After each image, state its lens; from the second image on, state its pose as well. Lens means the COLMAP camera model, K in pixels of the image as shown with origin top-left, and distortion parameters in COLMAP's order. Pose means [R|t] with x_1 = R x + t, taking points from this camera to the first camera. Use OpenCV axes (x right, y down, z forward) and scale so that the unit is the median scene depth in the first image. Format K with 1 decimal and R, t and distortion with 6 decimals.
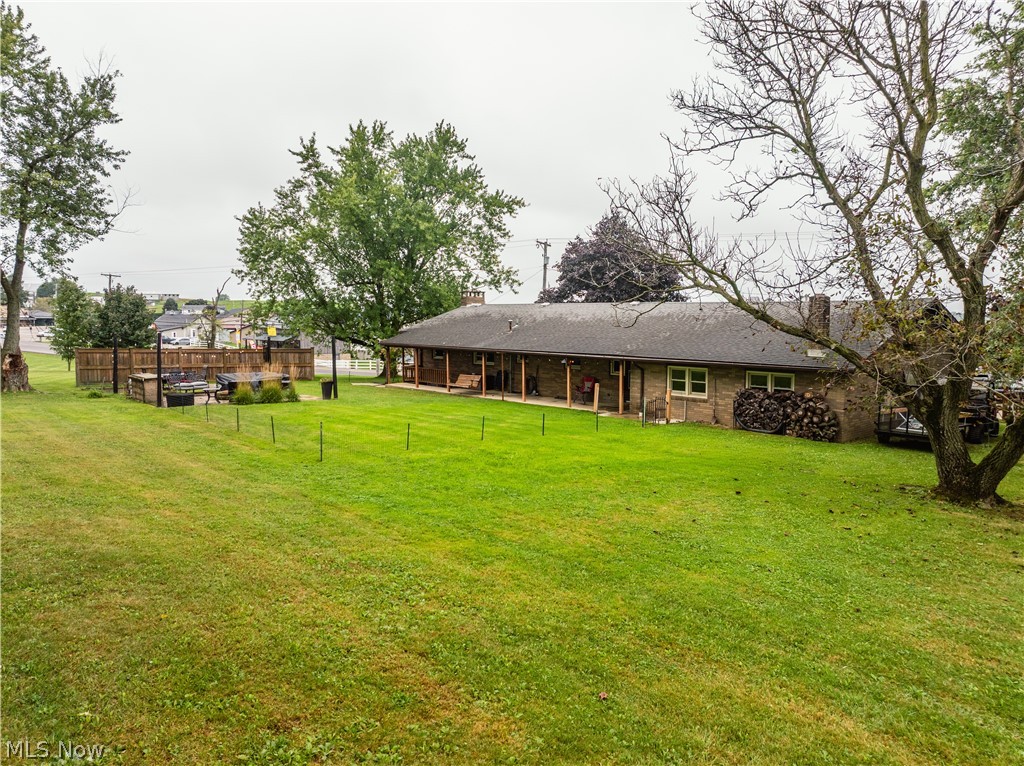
lens RADIAL K [[720.7, 0, 512.0], [0, 720.7, 383.0], [0, 0, 1]] dist [0.058643, 0.000436]
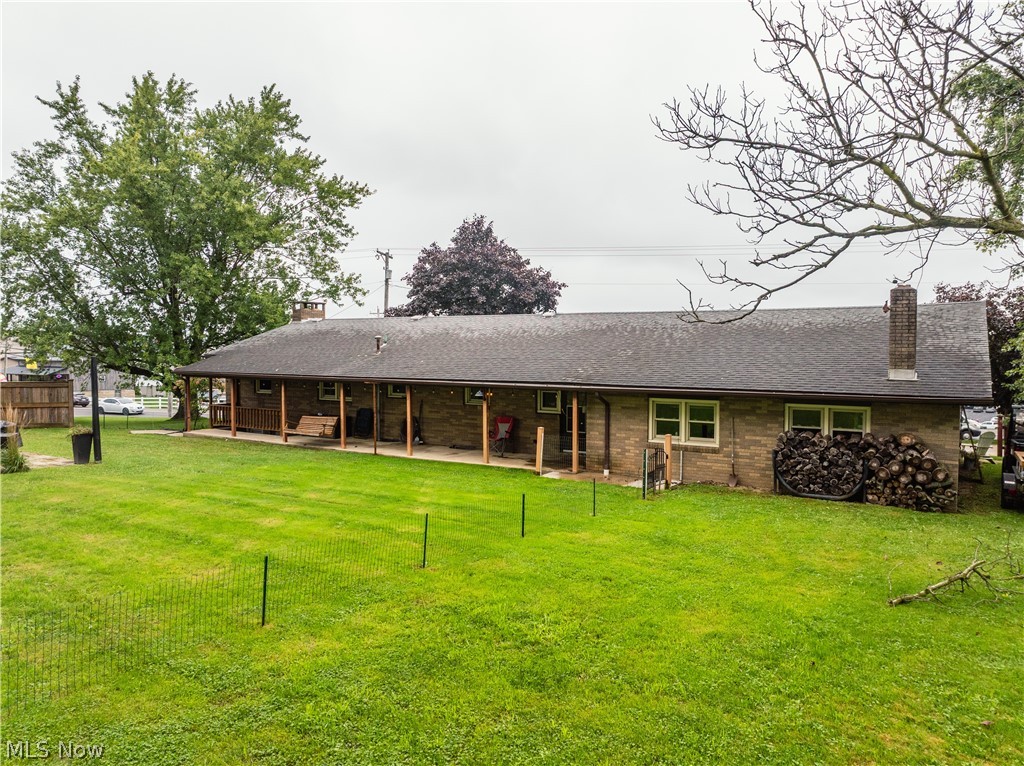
lens RADIAL K [[705.6, 0, 512.0], [0, 705.6, 383.0], [0, 0, 1]] dist [-0.051124, 0.024385]
pose [[0.962600, -0.010054, 0.270739, -0.050430], [0.022669, 0.998796, -0.043506, -0.007844], [-0.269975, 0.048017, 0.961669, 0.258534]]
